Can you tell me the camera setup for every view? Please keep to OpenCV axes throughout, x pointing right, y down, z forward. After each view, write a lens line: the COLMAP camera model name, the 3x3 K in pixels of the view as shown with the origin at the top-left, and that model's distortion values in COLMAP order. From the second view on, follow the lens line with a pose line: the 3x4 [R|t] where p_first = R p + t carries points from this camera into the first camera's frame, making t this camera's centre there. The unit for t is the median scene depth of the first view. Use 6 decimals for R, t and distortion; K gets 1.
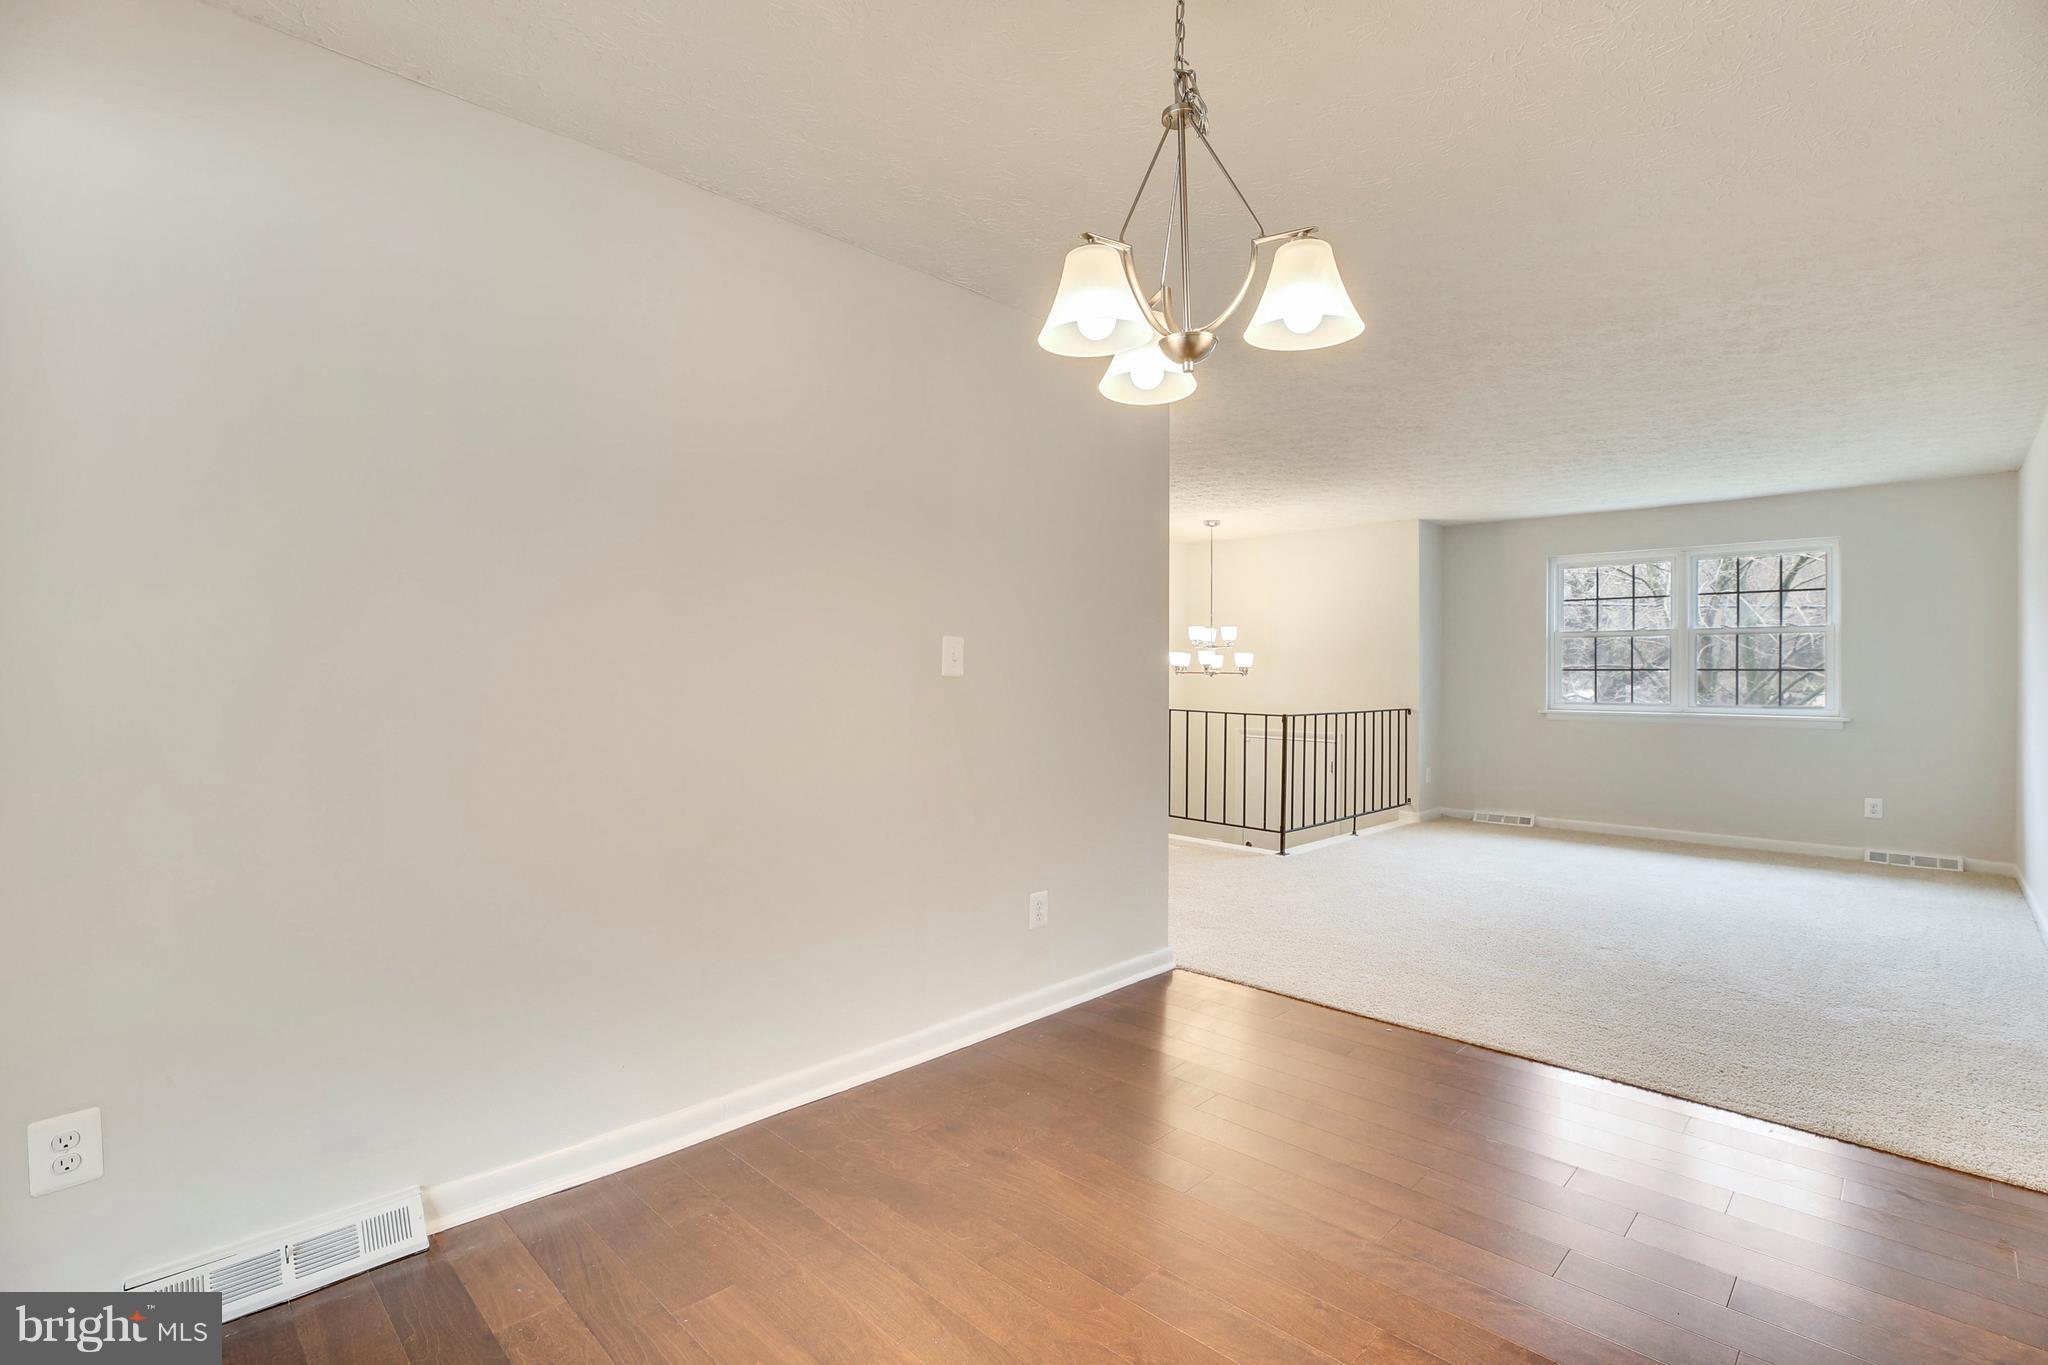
lens RADIAL K [[912.6, 0, 1029.6], [0, 912.6, 679.3], [0, 0, 1]] dist [-0.000816, -0.000276]
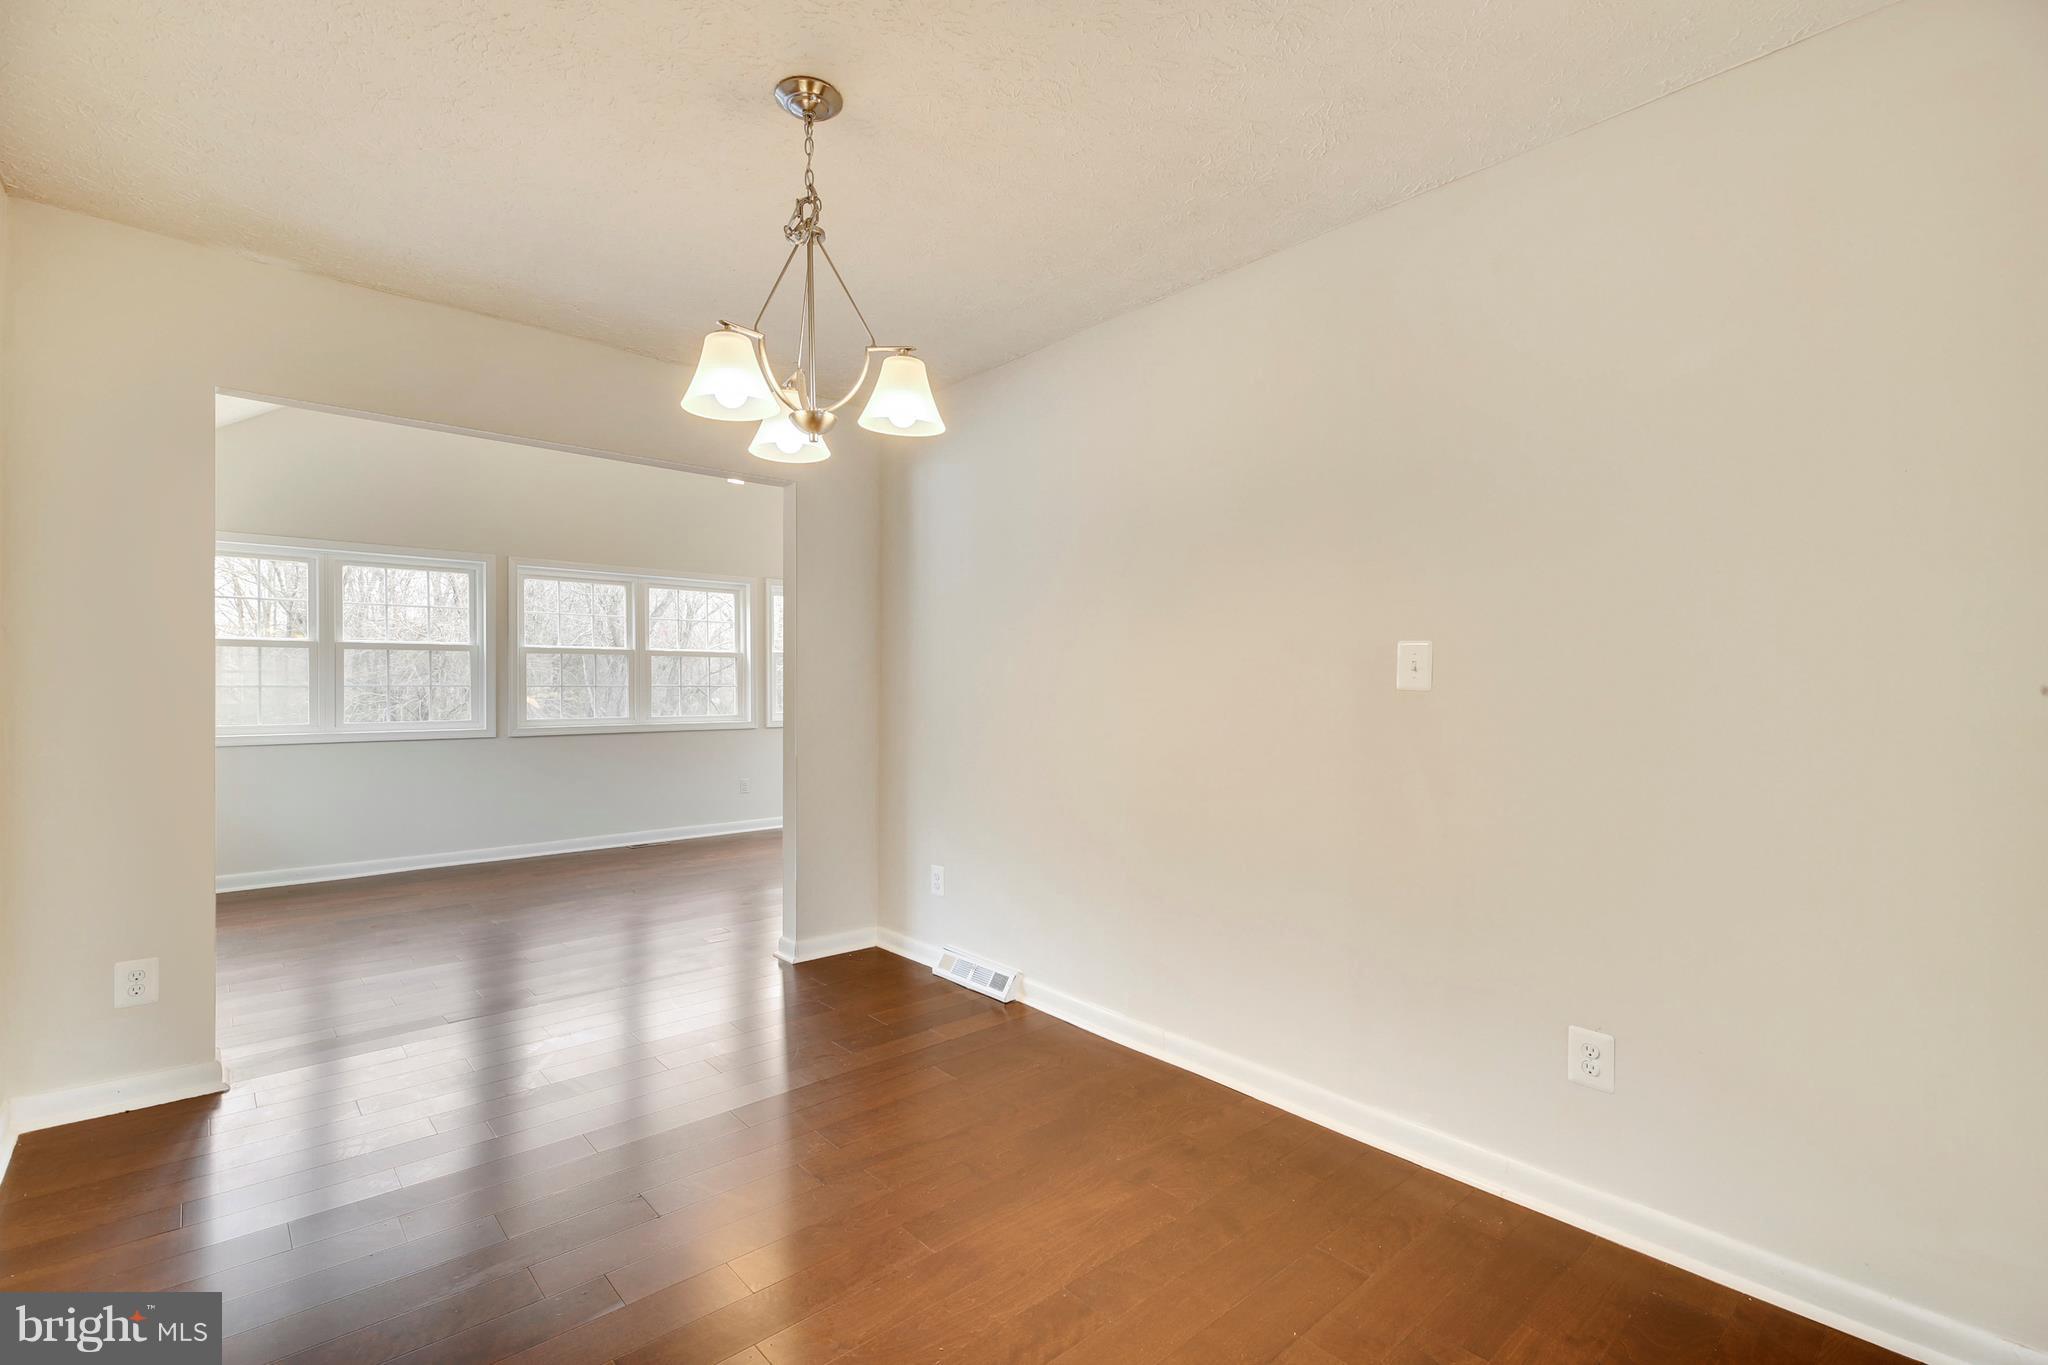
lens RADIAL K [[912.6, 0, 1029.6], [0, 912.6, 679.3], [0, 0, 1]] dist [-0.000816, -0.000276]
pose [[-0.036354, -0.008856, -0.999300, 1.094582], [-0.007575, 0.999934, -0.008586, -0.004925], [0.999310, 0.007257, -0.036419, 1.045332]]
